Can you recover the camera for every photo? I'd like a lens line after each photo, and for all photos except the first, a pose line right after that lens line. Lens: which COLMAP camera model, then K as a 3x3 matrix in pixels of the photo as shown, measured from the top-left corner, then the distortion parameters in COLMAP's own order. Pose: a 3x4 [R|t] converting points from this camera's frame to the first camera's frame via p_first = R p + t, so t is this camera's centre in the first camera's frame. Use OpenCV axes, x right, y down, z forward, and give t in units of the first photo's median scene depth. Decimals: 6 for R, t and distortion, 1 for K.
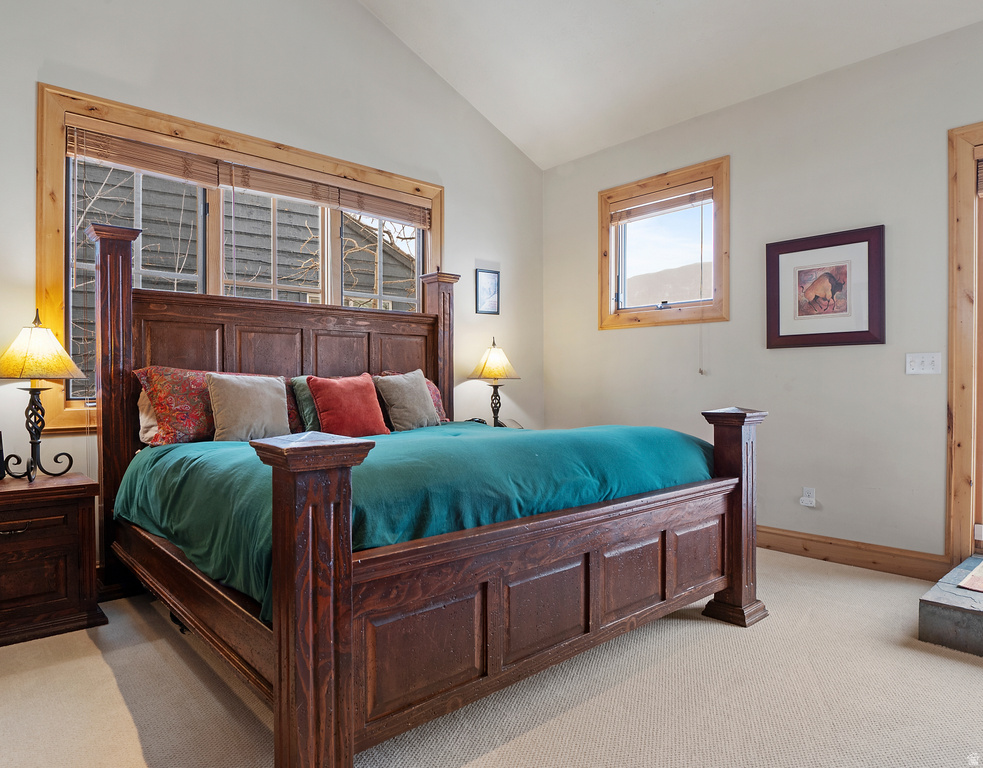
lens RADIAL K [[627.3, 0, 492.1], [0, 627.3, 384.8], [0, 0, 1]] dist [-0.018096, -0.006929]
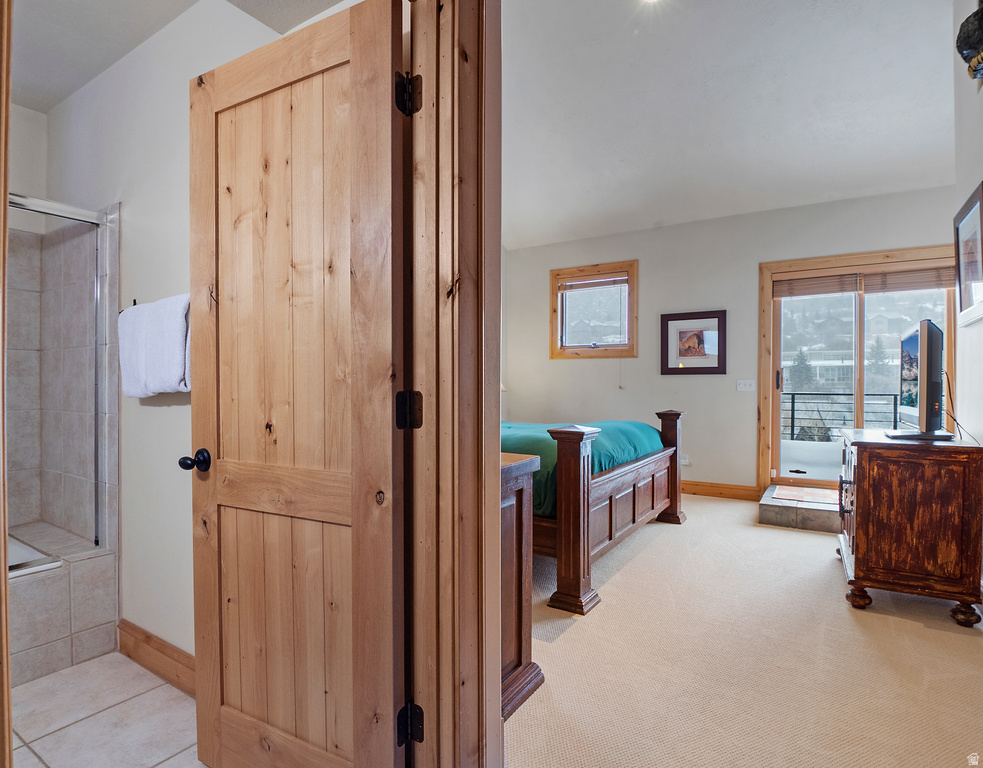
lens RADIAL K [[532.7, 0, 489.9], [0, 532.7, 386.1], [0, 0, 1]] dist [-0.011120, -0.010637]
pose [[0.962345, 0.002741, 0.271817, -0.442239], [-0.002628, 0.999996, -0.000781, -0.026109], [-0.271818, 0.000038, 0.962349, -0.306042]]
